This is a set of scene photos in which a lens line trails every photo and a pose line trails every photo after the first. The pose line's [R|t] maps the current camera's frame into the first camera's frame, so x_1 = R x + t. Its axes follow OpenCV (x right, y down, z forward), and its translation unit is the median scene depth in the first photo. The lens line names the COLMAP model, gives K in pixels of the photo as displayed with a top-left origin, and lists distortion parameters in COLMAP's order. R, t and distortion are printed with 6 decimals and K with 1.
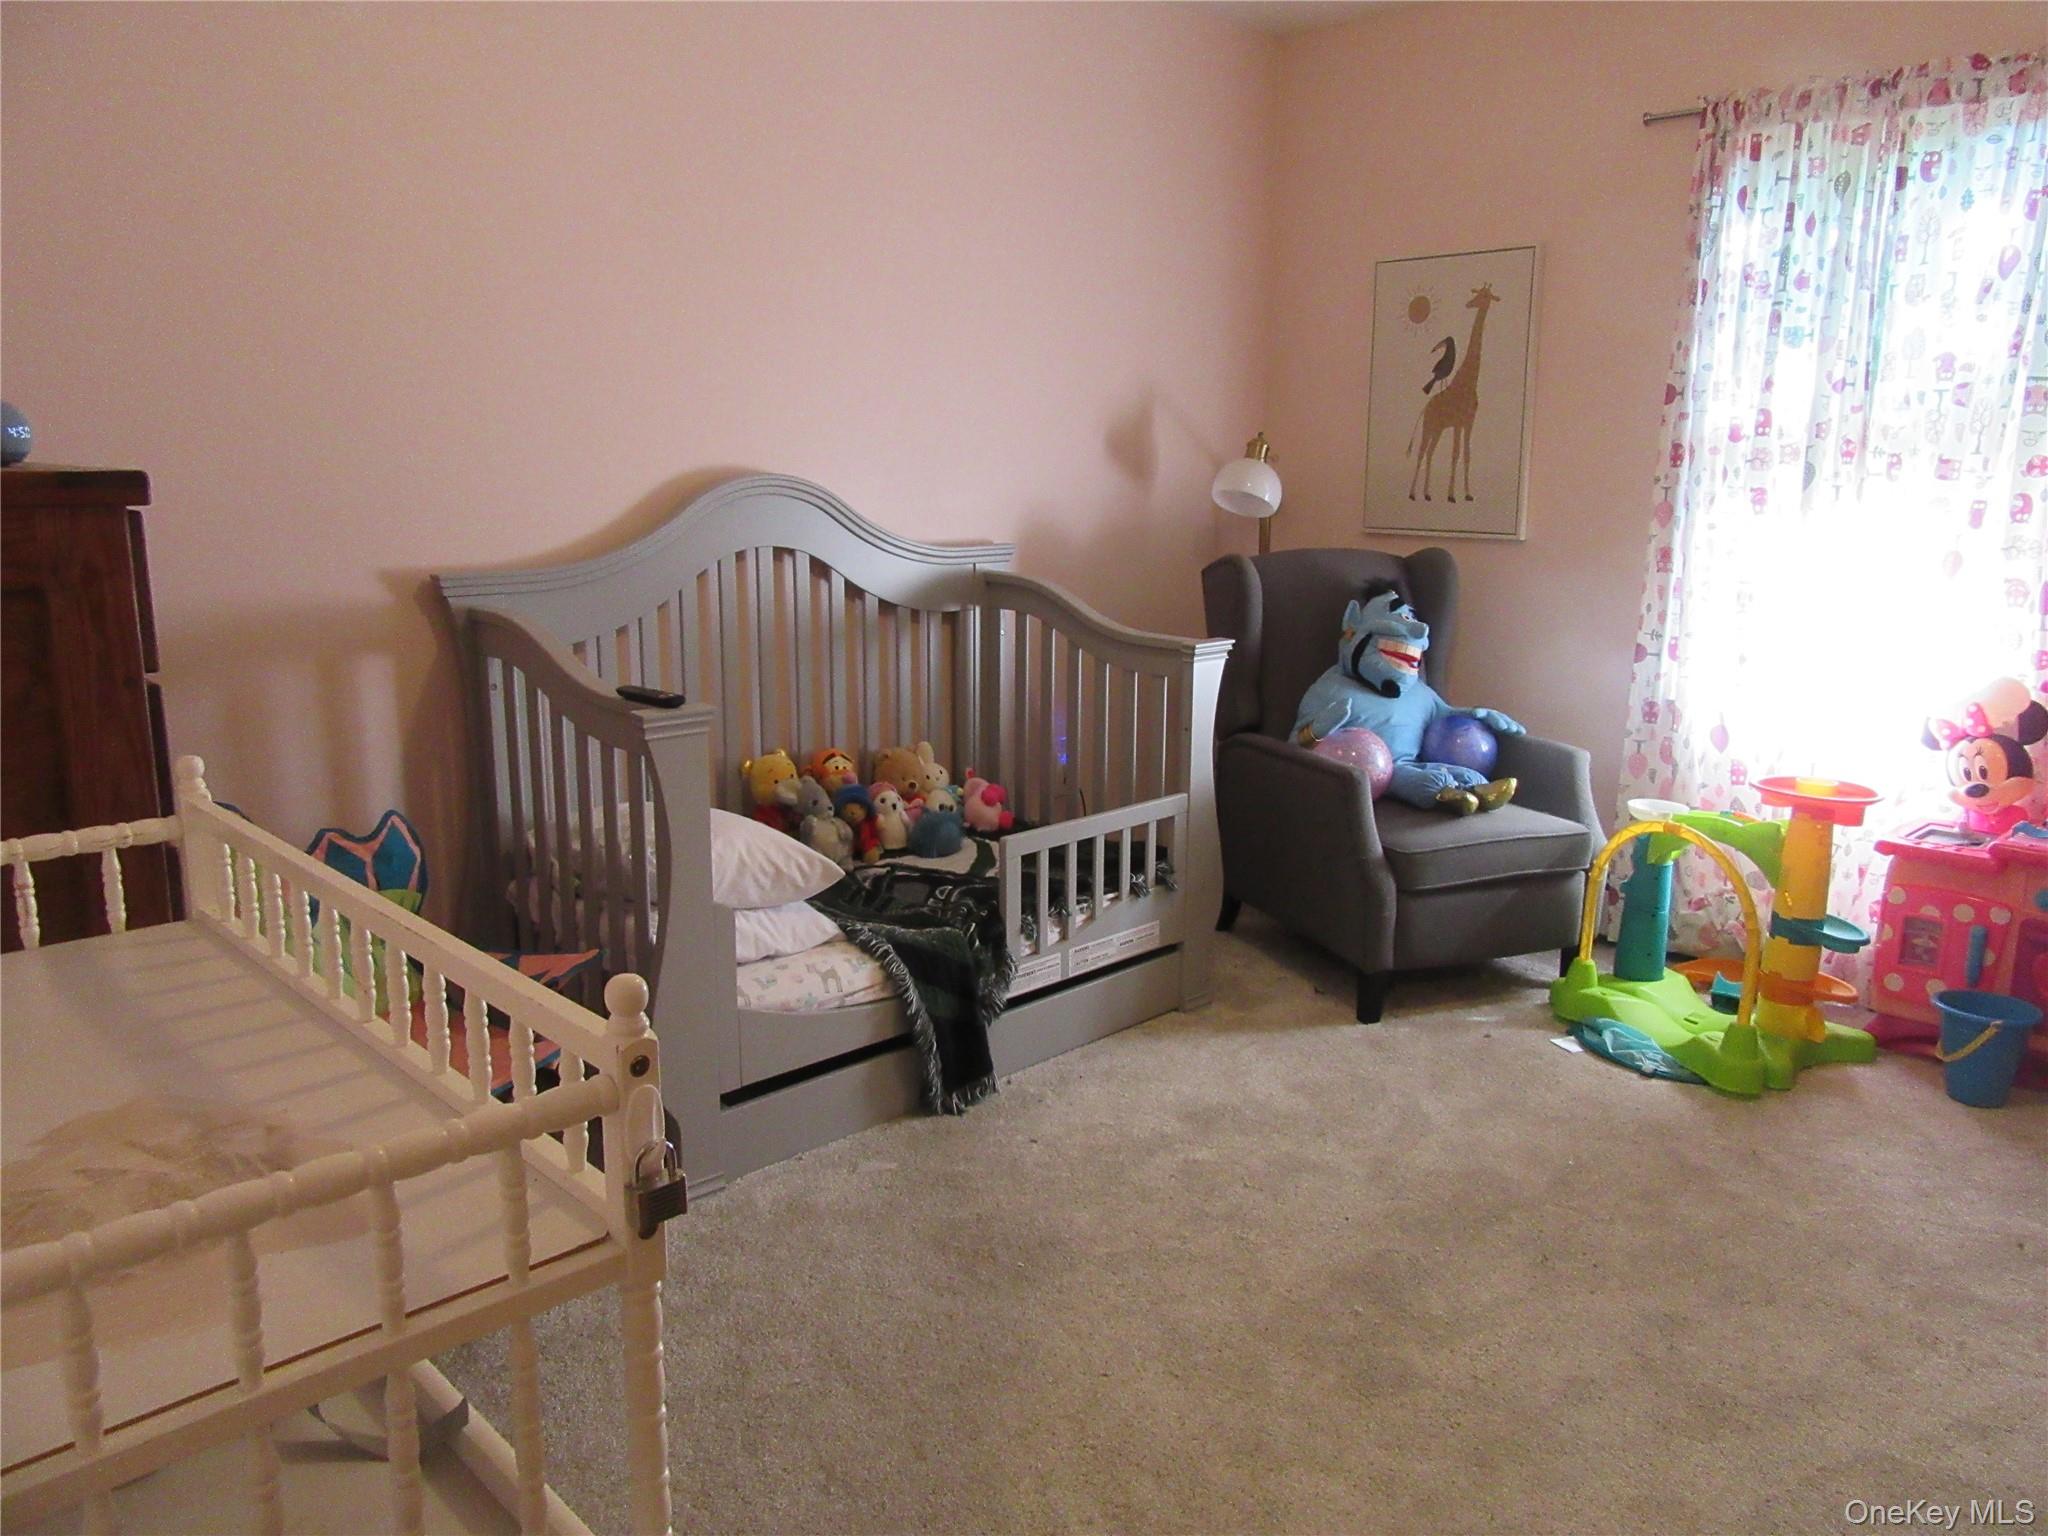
lens RADIAL K [[1514.2, 0, 1025.0], [0, 1514.2, 764.5], [0, 0, 1]] dist [-0.010035, 0.010162]
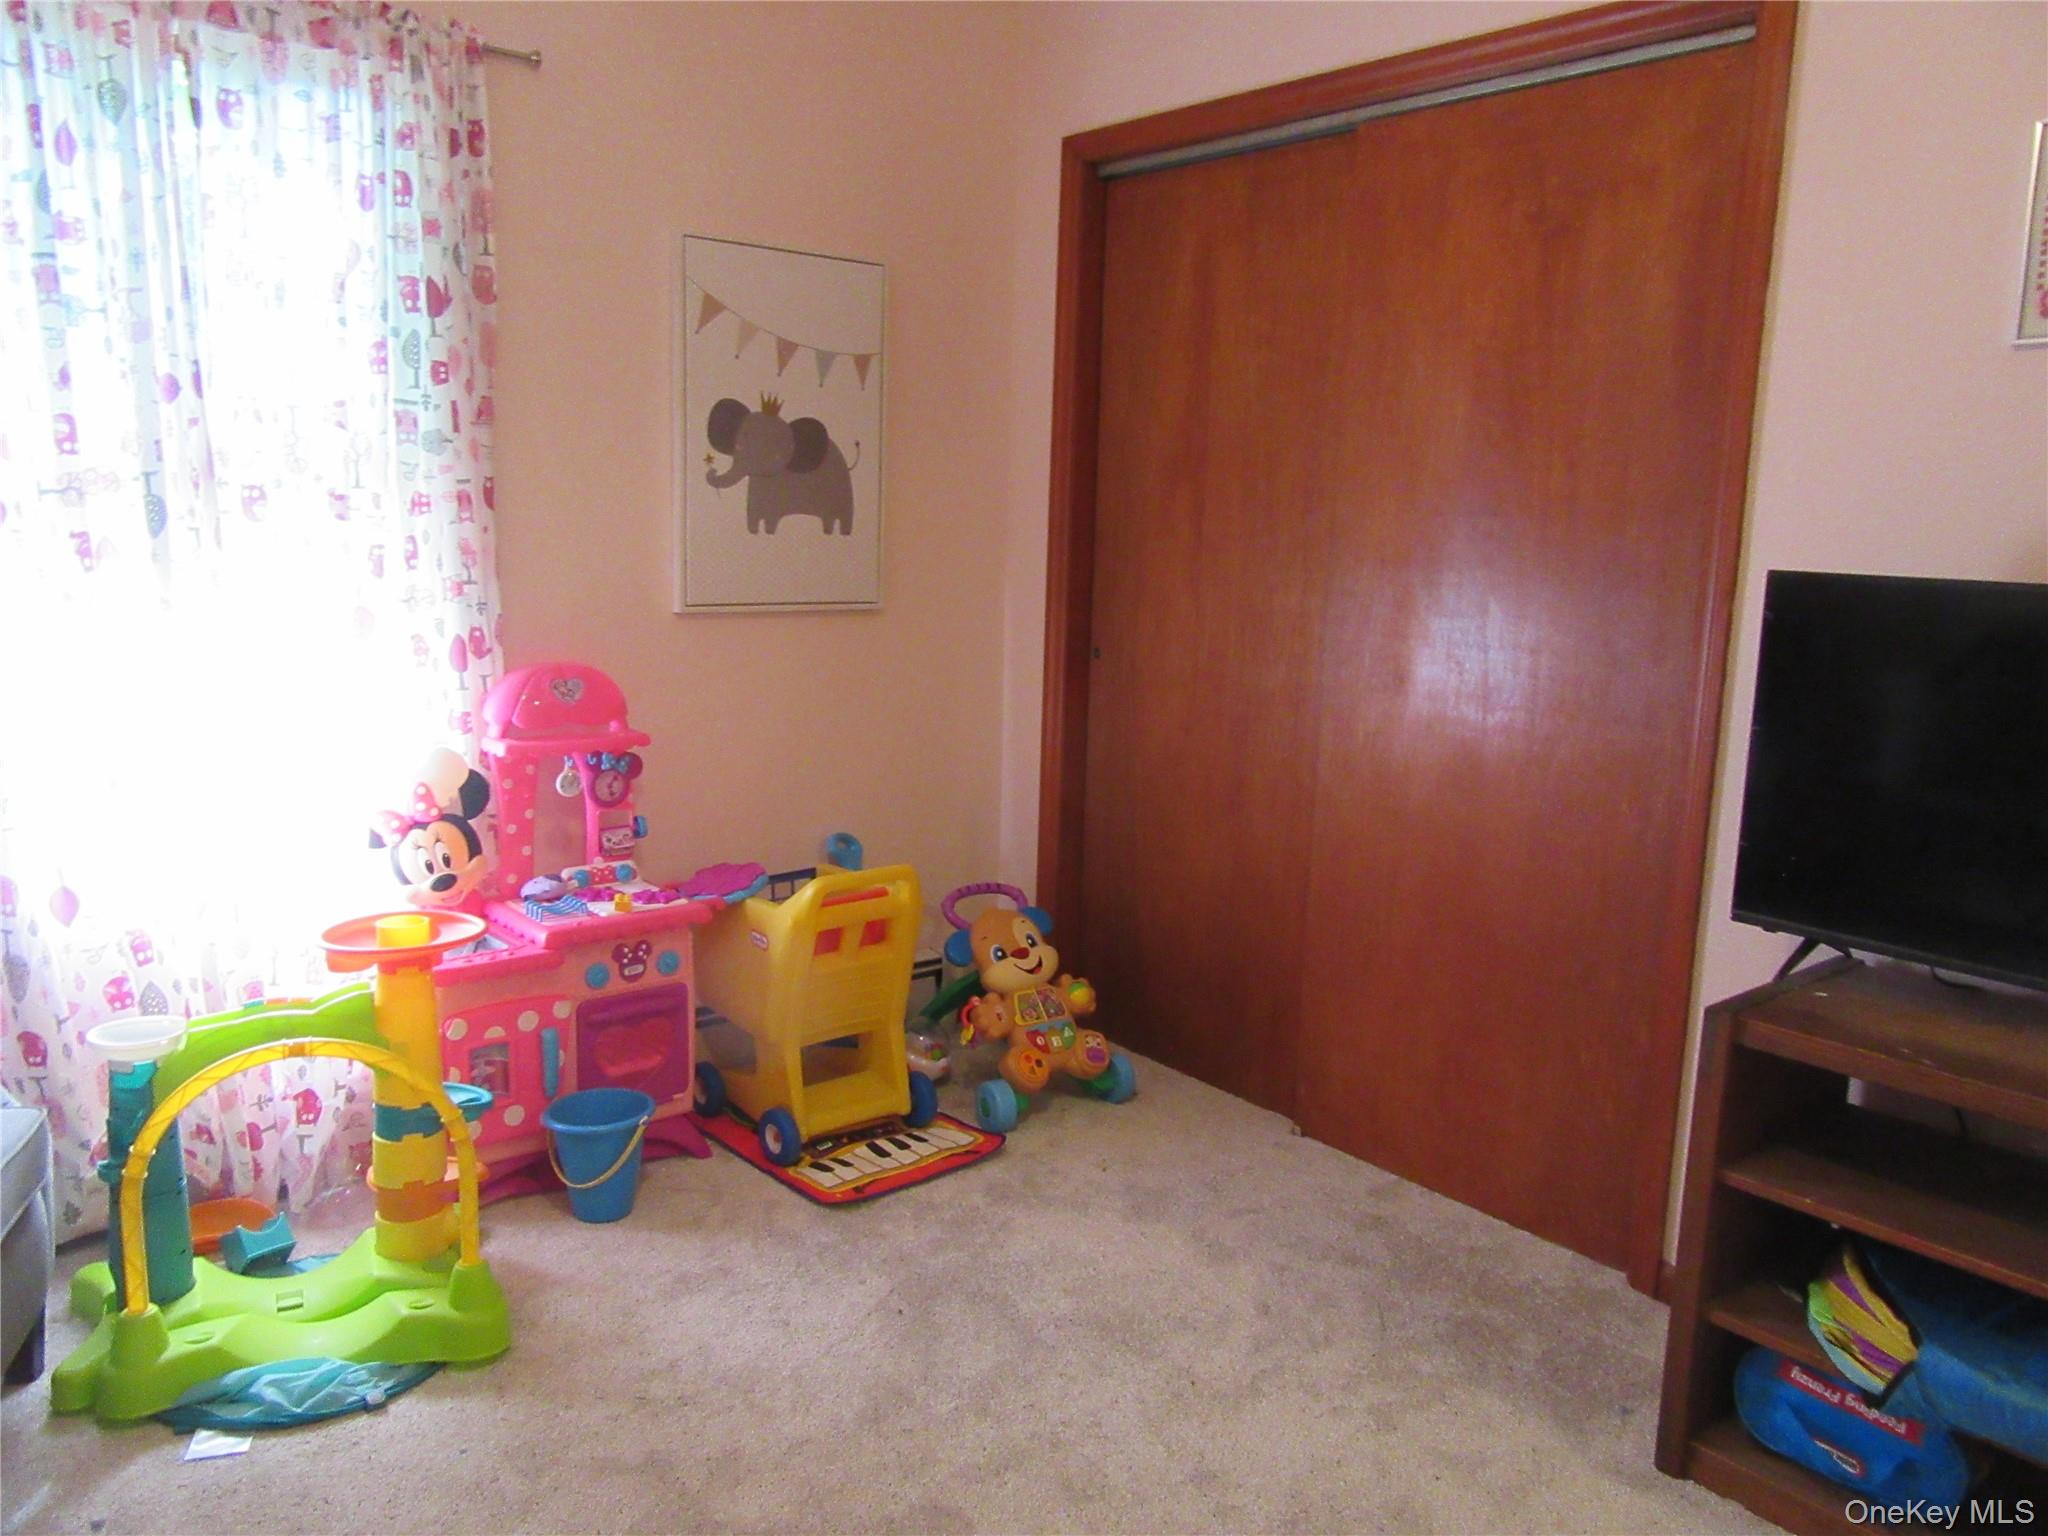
lens RADIAL K [[1514.2, 0, 1024.6], [0, 1514.2, 771.0], [0, 0, 1]] dist [-0.010035, 0.010162]
pose [[0.063061, -0.173377, 0.982835, -0.179384], [0.176562, 0.971199, 0.159995, -0.123957], [-0.982267, 0.163442, 0.091857, 0.594189]]
